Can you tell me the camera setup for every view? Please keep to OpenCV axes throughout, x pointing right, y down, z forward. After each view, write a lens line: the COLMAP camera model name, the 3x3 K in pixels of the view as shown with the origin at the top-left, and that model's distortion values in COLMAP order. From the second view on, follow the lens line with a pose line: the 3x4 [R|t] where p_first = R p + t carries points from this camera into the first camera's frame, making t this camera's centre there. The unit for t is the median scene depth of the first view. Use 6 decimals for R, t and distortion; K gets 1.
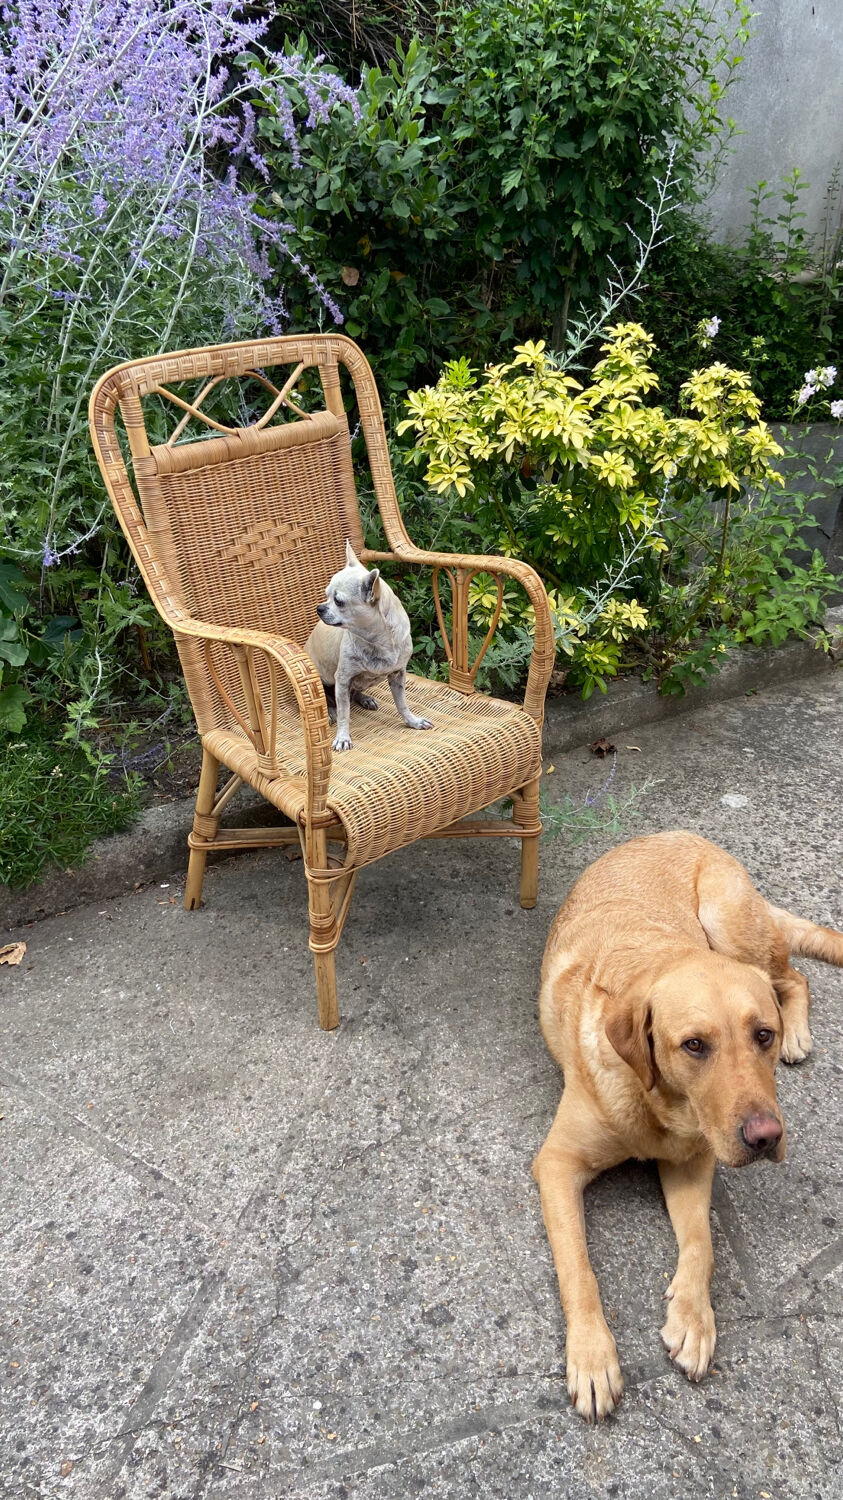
lens RADIAL K [[1131.2, 0, 423.2], [0, 1131.2, 737.3], [0, 0, 1]] dist [0.114255, -0.153913]
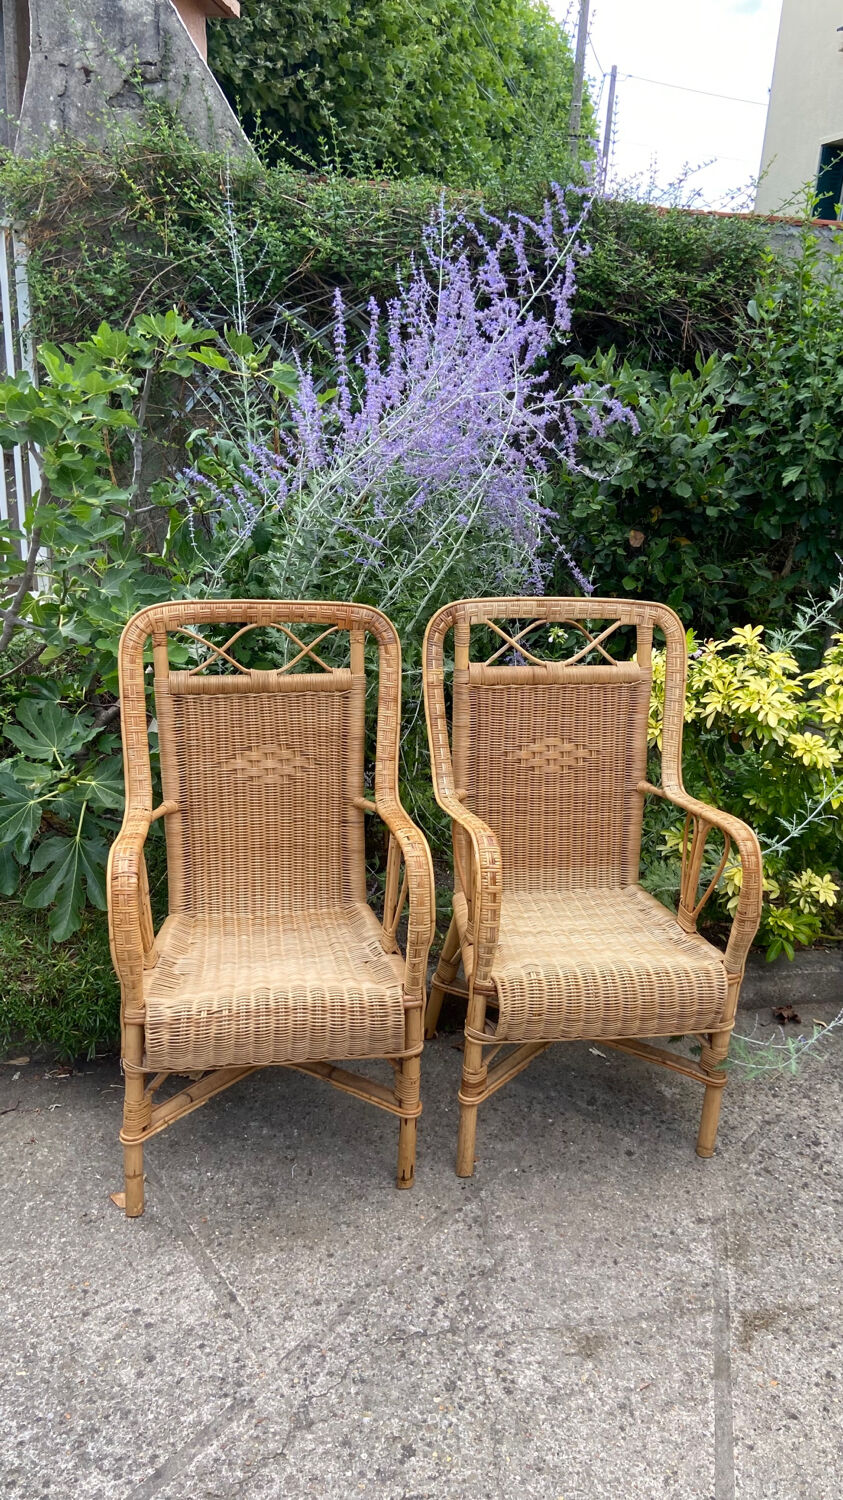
lens RADIAL K [[1131.2, 0, 423.0], [0, 1131.2, 732.7], [0, 0, 1]] dist [0.114255, -0.153913]
pose [[0.939909, 0.159640, -0.301804, 0.156888], [-0.207986, 0.968726, -0.135321, -0.035540], [0.270762, 0.189960, 0.943718, -0.103533]]
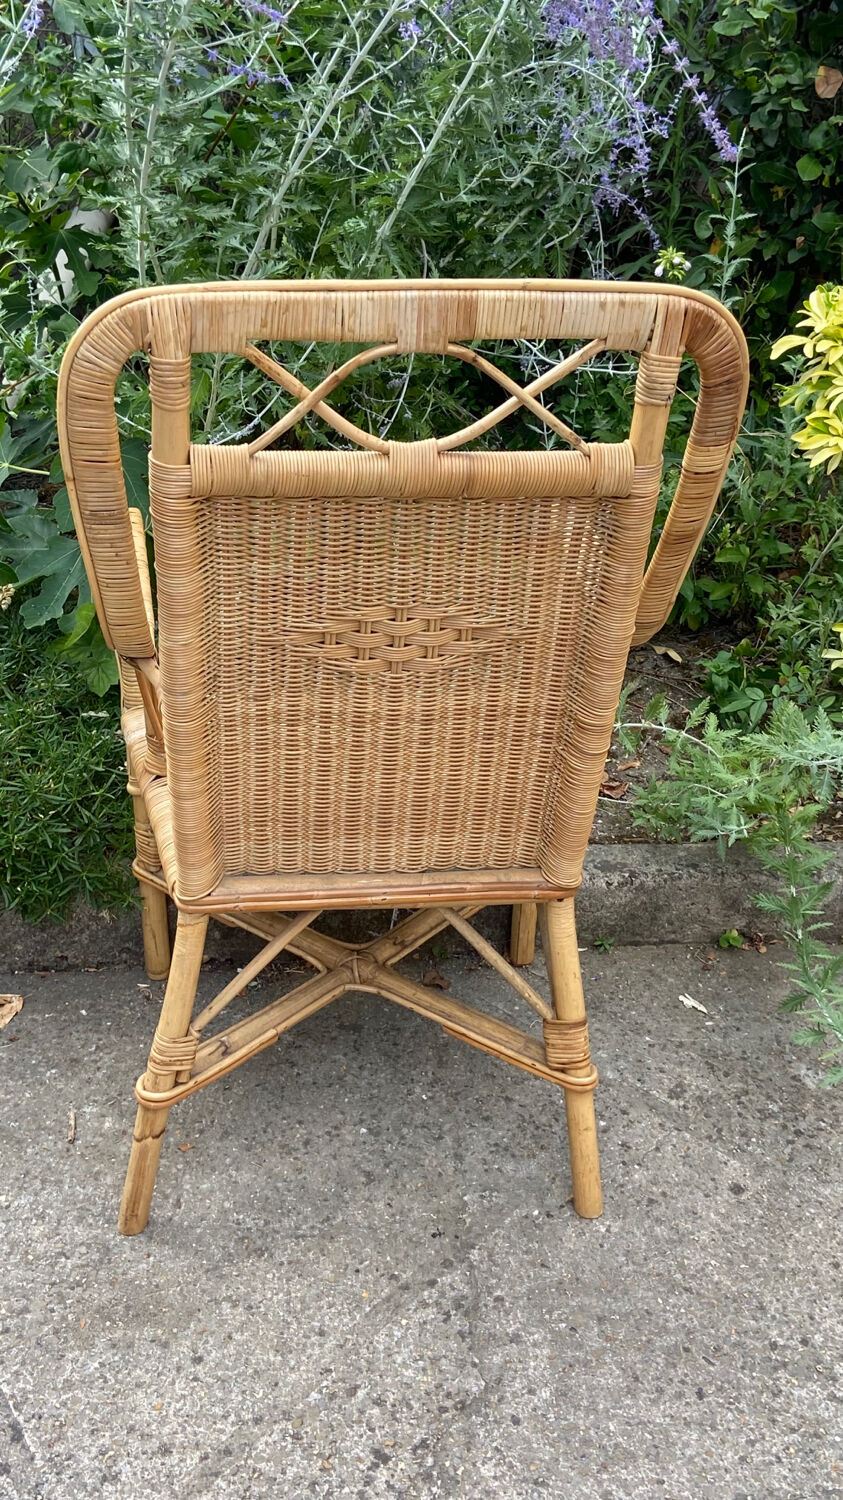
lens RADIAL K [[1625.1, 0, 404.4], [0, 1625.1, 755.8], [0, 0, 1]] dist [0.067239, 0.000000]
pose [[0.921917, 0.247126, -0.298325, 0.117650], [-0.240545, 0.968831, 0.059198, -0.073891], [0.303656, 0.017185, 0.952627, 0.139902]]
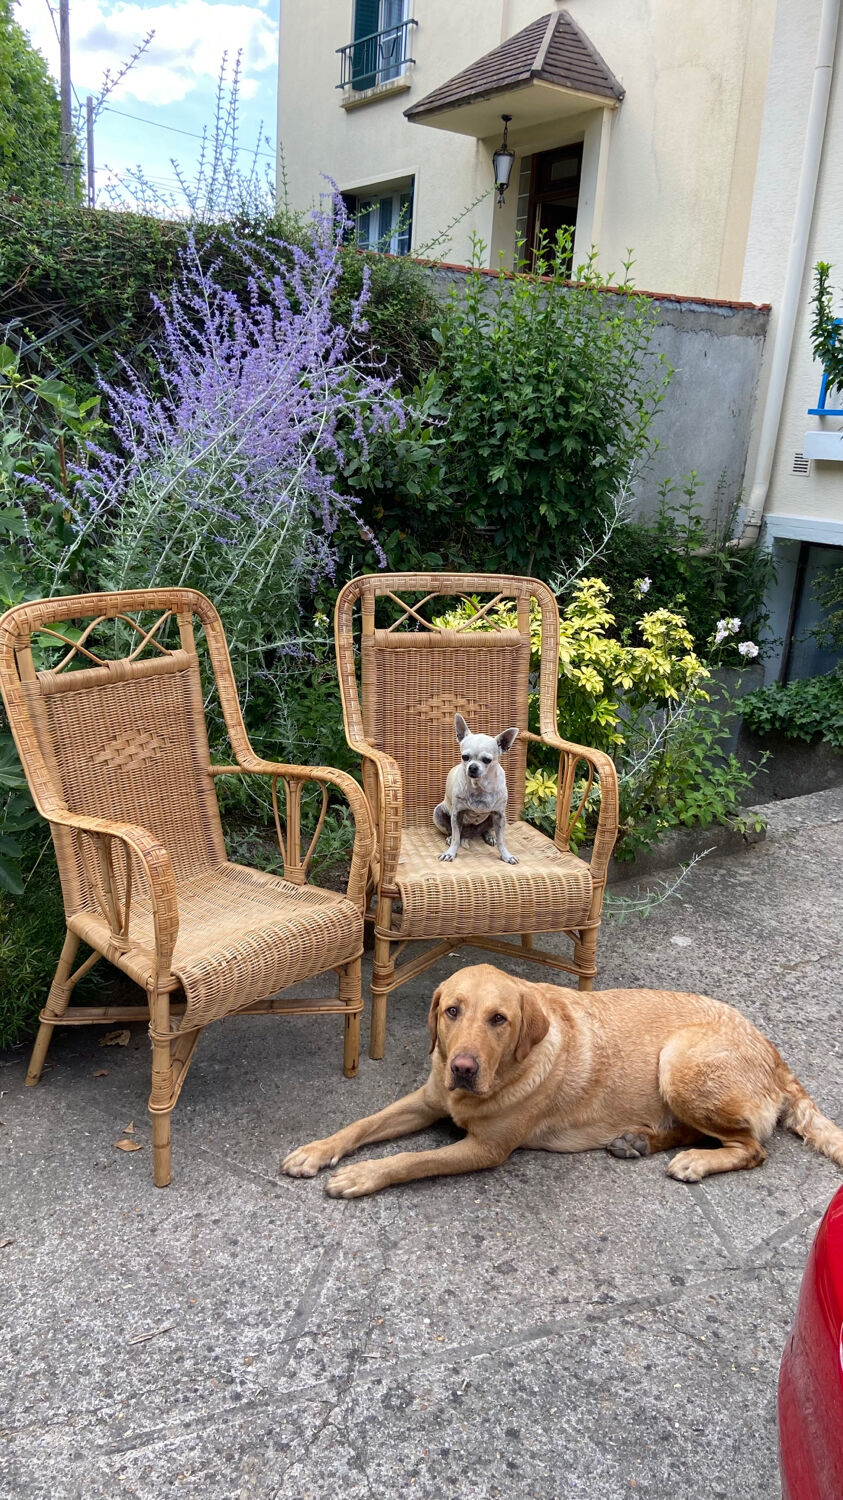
lens RADIAL K [[1131.2, 0, 414.6], [0, 1131.2, 748.4], [0, 0, 1]] dist [0.114255, -0.153913]
pose [[0.996015, 0.036295, 0.081461, -0.153430], [-0.019832, 0.980707, -0.194477, 0.115600], [-0.086948, 0.192087, 0.977519, -0.289580]]
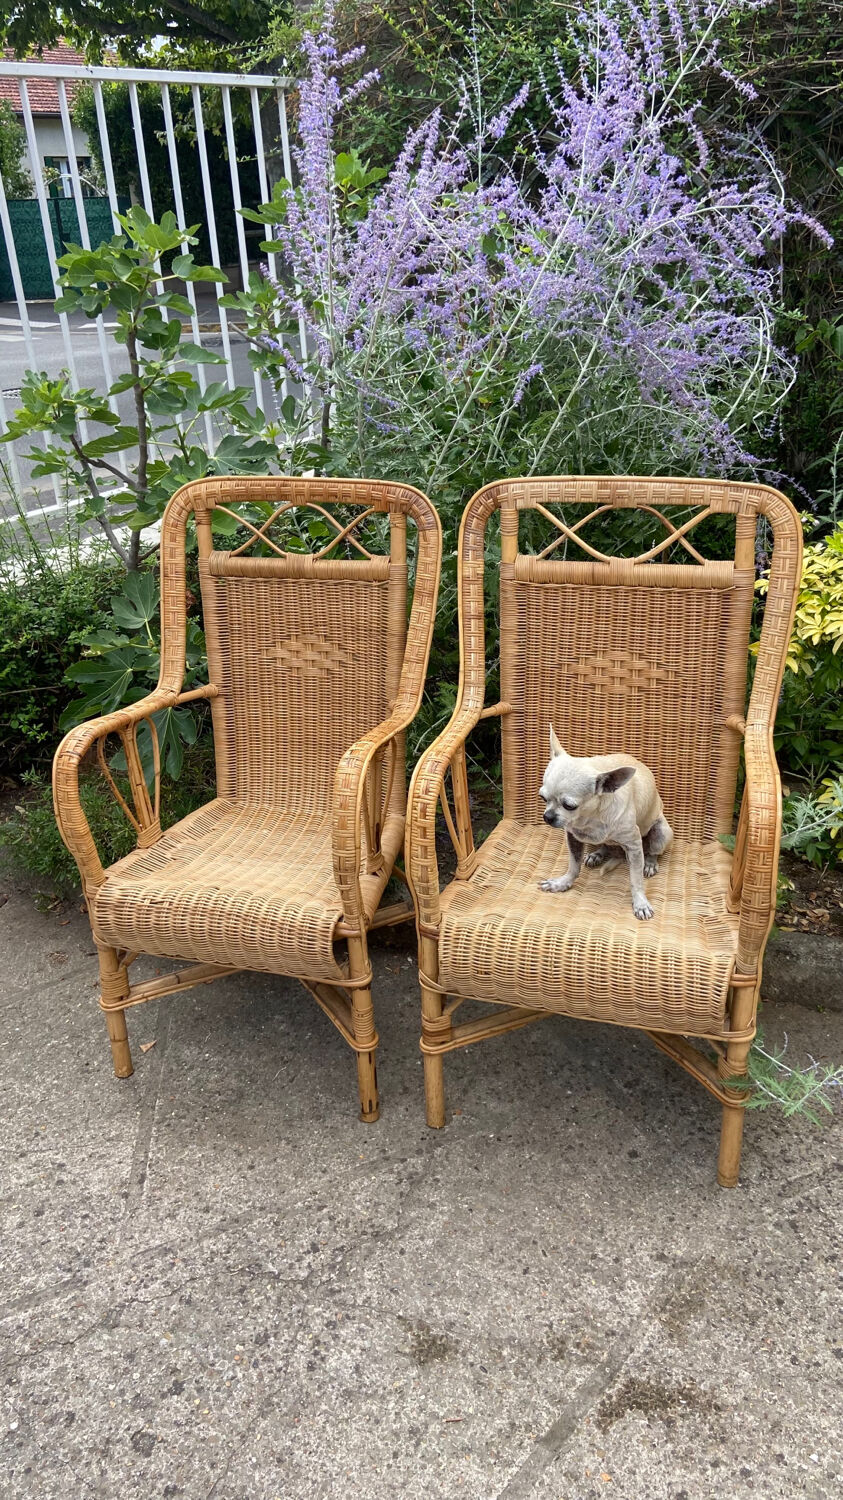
lens RADIAL K [[1131.2, 0, 422.4], [0, 1131.2, 730.4], [0, 0, 1]] dist [0.114255, -0.153913]
pose [[0.679173, 0.287667, -0.675257, 0.474185], [-0.306788, 0.947037, 0.094881, -0.187472], [0.666787, 0.142720, 0.731454, 0.219648]]
